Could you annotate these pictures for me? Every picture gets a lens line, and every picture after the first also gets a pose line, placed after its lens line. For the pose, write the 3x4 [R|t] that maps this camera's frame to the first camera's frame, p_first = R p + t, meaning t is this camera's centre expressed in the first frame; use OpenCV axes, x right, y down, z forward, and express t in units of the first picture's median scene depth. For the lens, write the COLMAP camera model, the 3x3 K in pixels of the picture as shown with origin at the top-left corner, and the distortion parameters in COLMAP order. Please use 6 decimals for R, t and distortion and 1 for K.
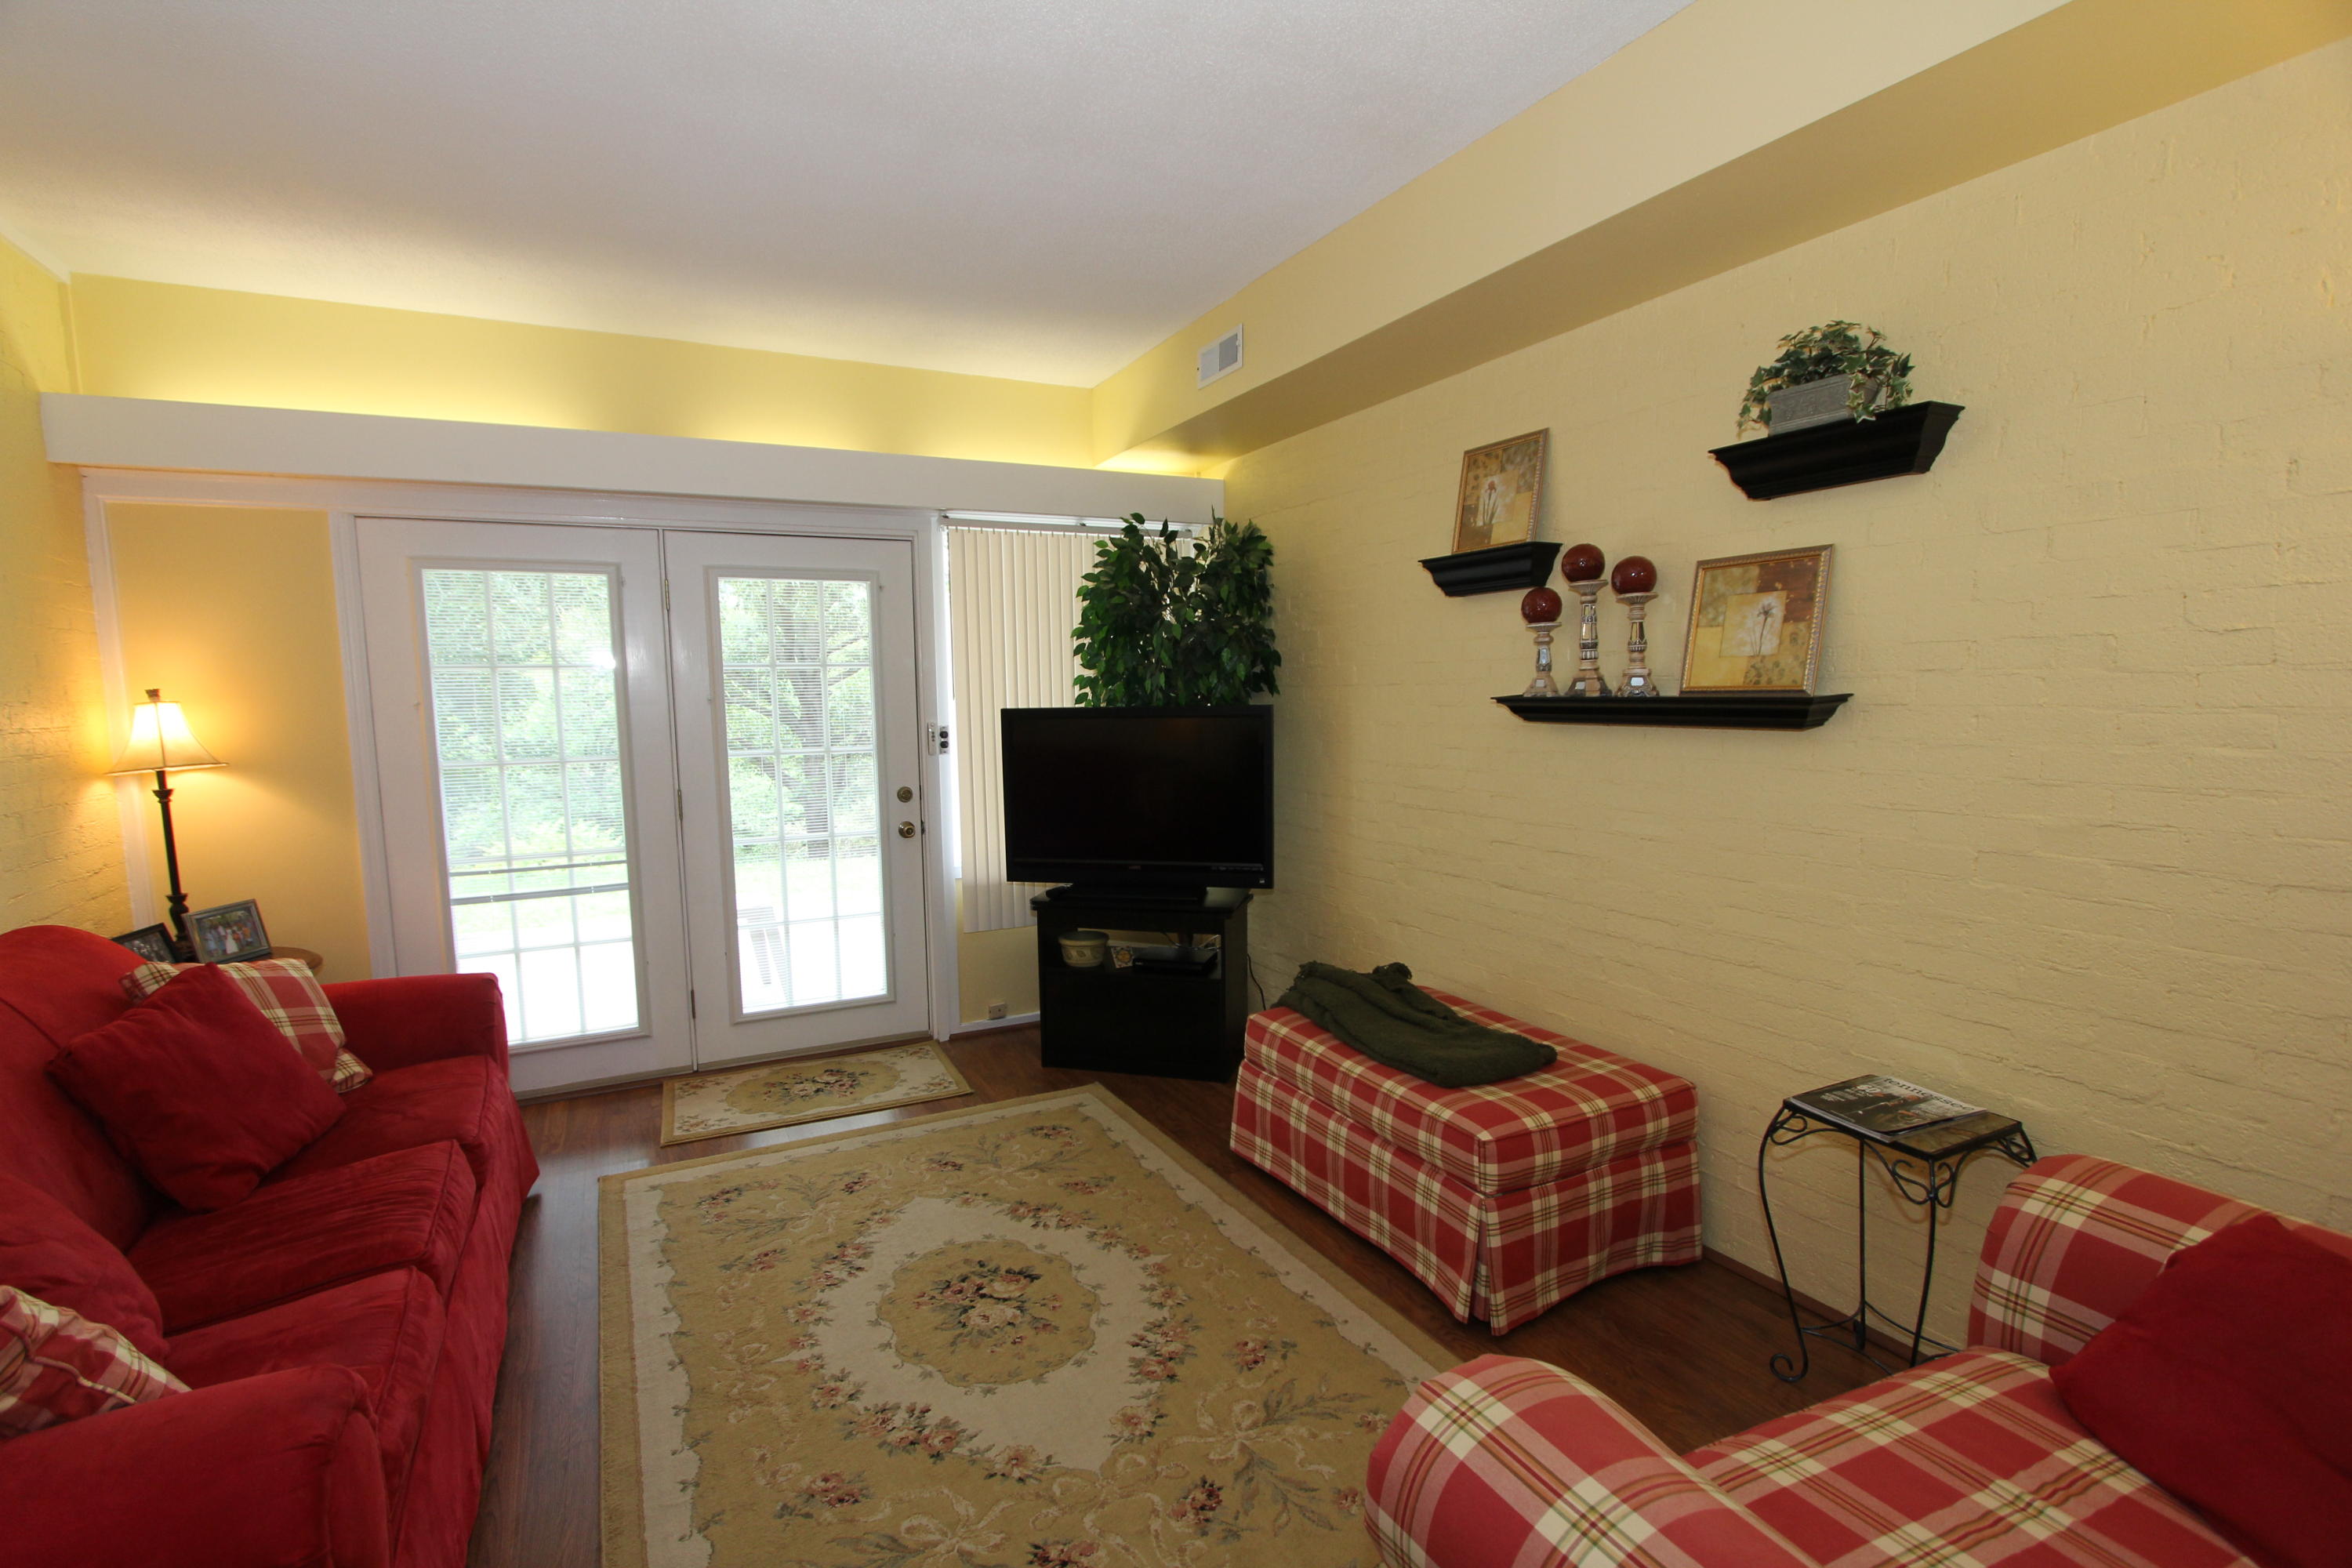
lens RADIAL K [[1079.4, 0, 1147.3], [0, 1079.4, 810.2], [0, 0, 1]] dist [-0.015446, 0.000484]
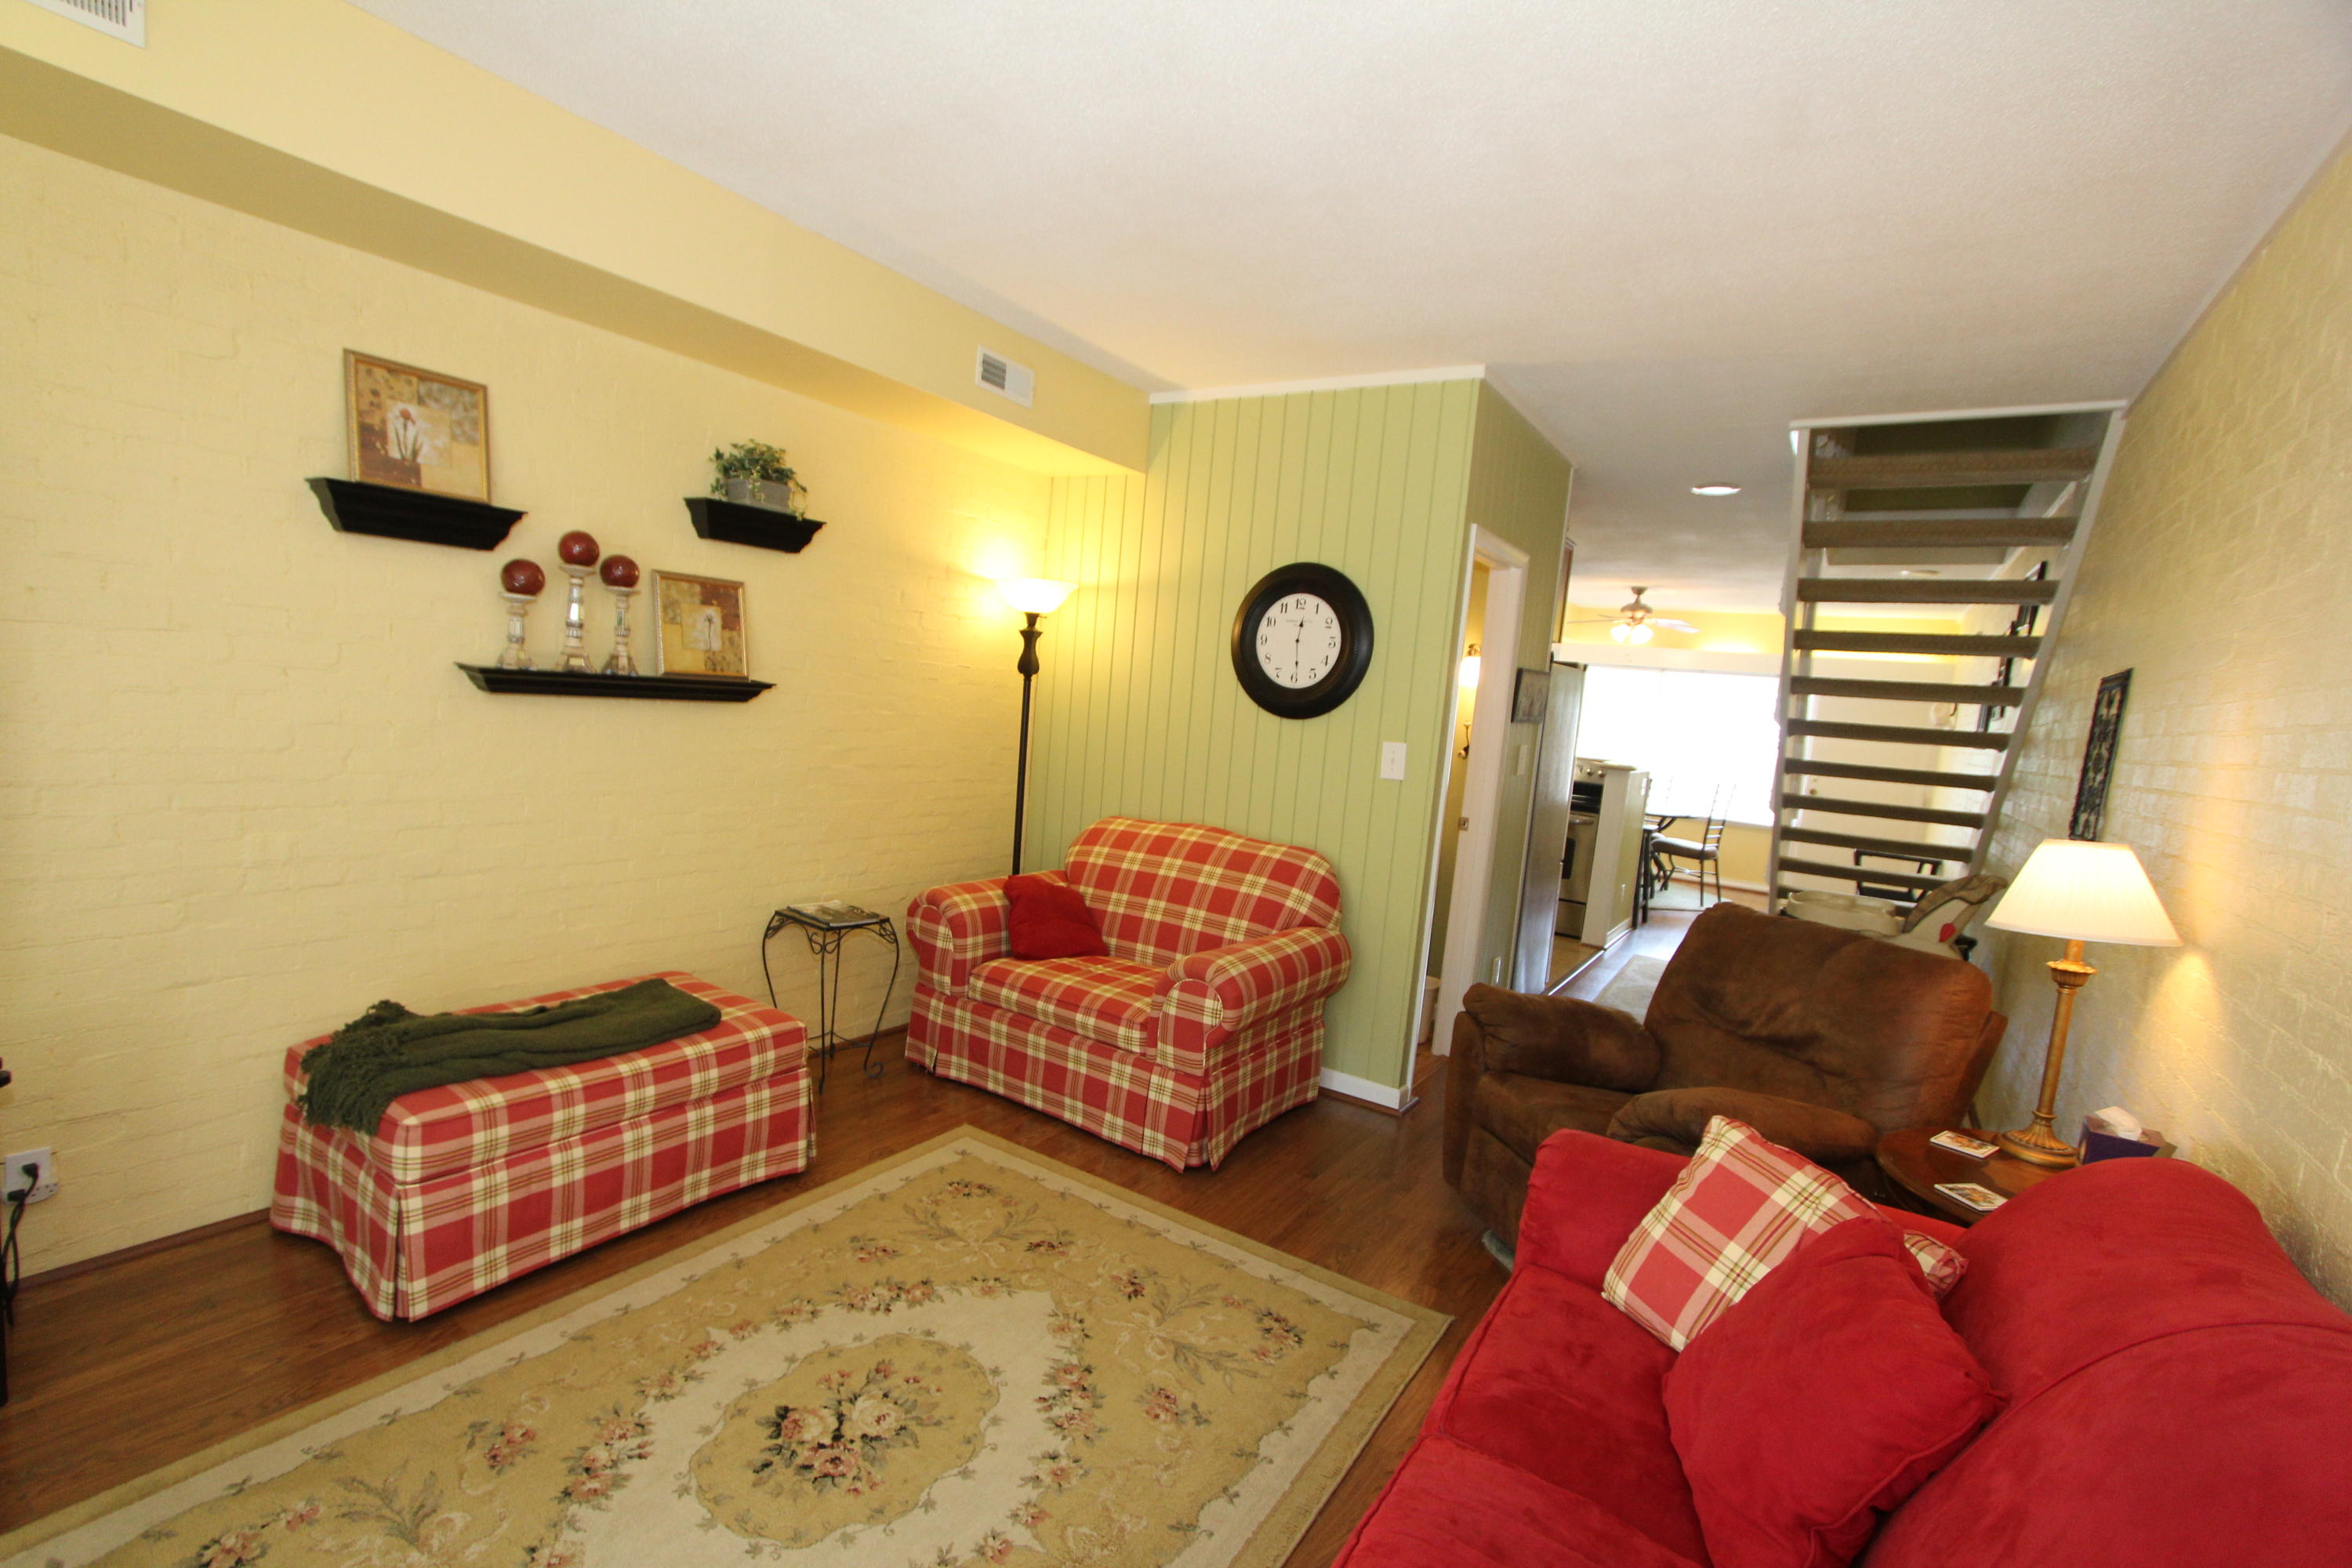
lens RADIAL K [[1079.4, 0, 1147.3], [0, 1079.4, 810.2], [0, 0, 1]] dist [-0.015446, 0.000484]
pose [[-0.503643, -0.122611, 0.855167, -0.908133], [0.022176, 0.987716, 0.154676, -0.135203], [-0.863627, 0.096866, -0.494738, 1.158965]]
